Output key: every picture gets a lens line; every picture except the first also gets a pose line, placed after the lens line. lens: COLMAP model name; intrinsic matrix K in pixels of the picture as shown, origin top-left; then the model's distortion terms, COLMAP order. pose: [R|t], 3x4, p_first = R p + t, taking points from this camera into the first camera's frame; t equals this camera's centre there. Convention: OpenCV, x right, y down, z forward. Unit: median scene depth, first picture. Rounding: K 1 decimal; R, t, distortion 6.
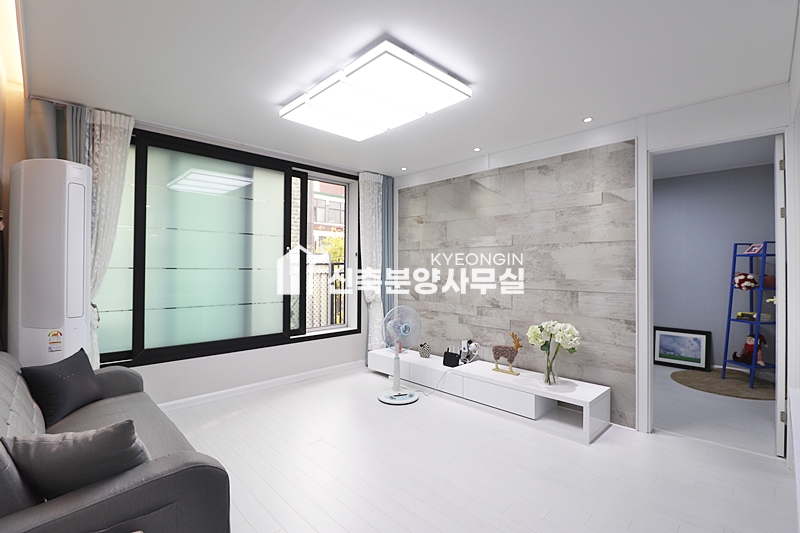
lens RADIAL K [[372.4, 0, 400.9], [0, 372.4, 266.6], [0, 0, 1]] dist [-0.021680, -0.005543]
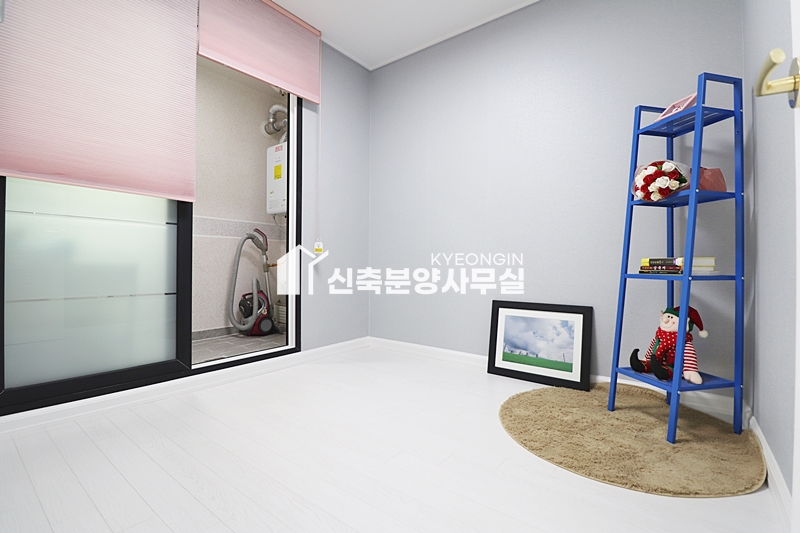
lens RADIAL K [[372.4, 0, 396.7], [0, 372.4, 267.5], [0, 0, 1]] dist [-0.021680, -0.005543]
pose [[0.989816, 0.001623, 0.142344, 0.469723], [-0.003190, 0.999937, 0.010783, 0.109132], [-0.142318, -0.011127, 0.989758, 0.496242]]
